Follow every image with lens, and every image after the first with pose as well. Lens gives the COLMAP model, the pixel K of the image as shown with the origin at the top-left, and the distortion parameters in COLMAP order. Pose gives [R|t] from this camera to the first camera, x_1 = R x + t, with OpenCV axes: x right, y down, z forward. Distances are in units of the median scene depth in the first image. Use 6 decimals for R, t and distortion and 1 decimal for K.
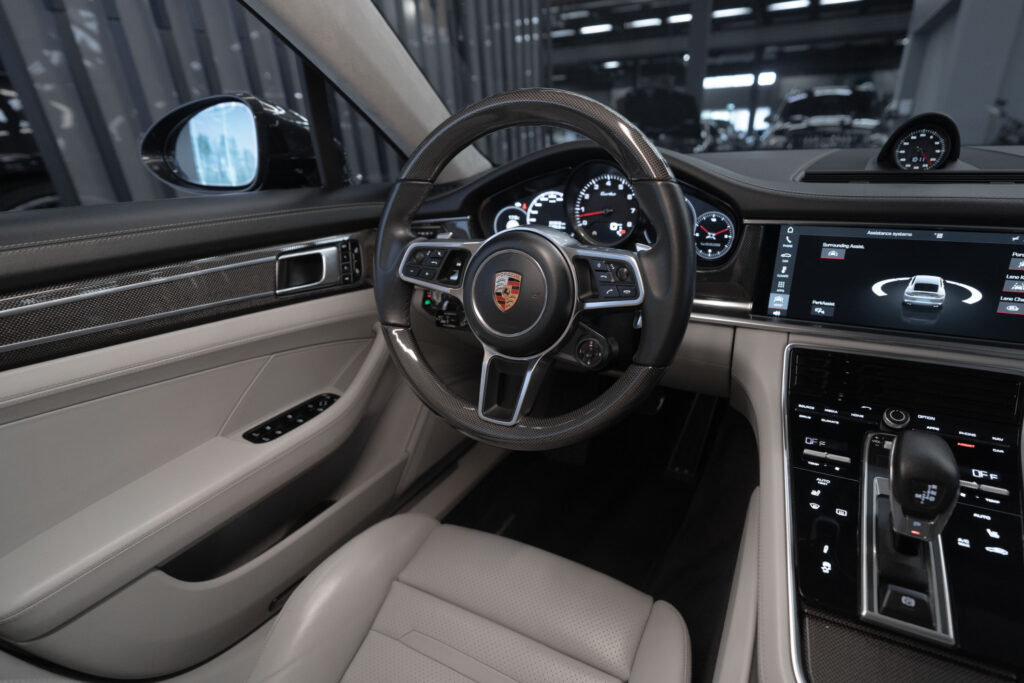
lens RADIAL K [[488.1, 0, 542.1], [0, 488.1, 363.3], [0, 0, 1]] dist [-0.021867, 0.000849]
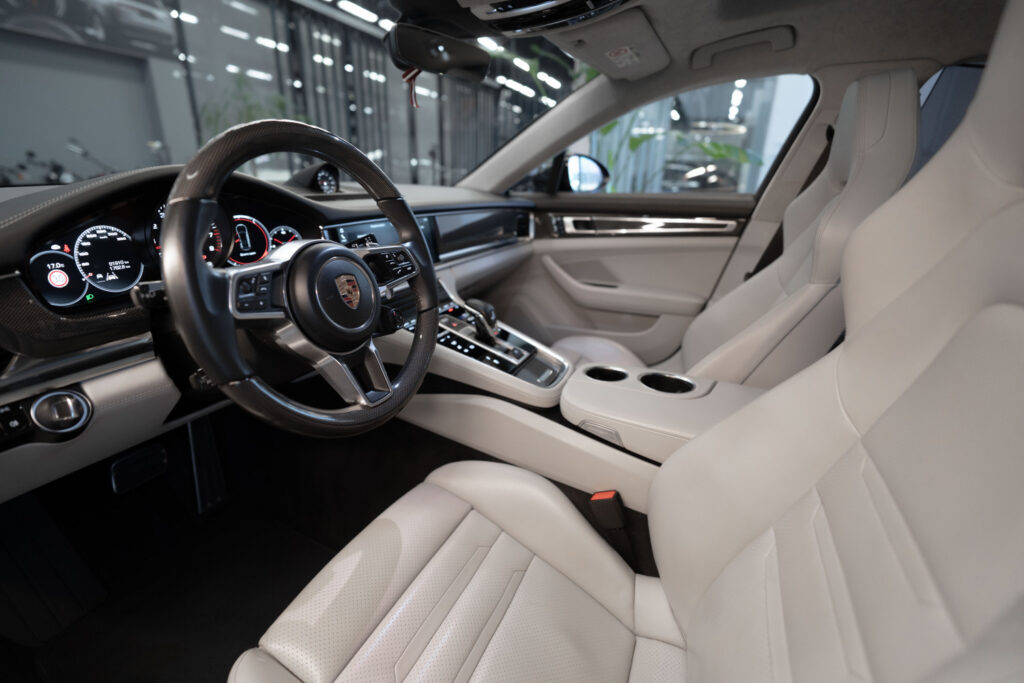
lens RADIAL K [[447.8, 0, 523.1], [0, 447.8, 336.1], [0, 0, 1]] dist [-0.001647, -0.000367]
pose [[-0.040638, -0.307589, 0.950651, -0.892497], [0.393729, 0.869524, 0.298171, -0.164855], [-0.918328, 0.386415, 0.085771, 0.435325]]
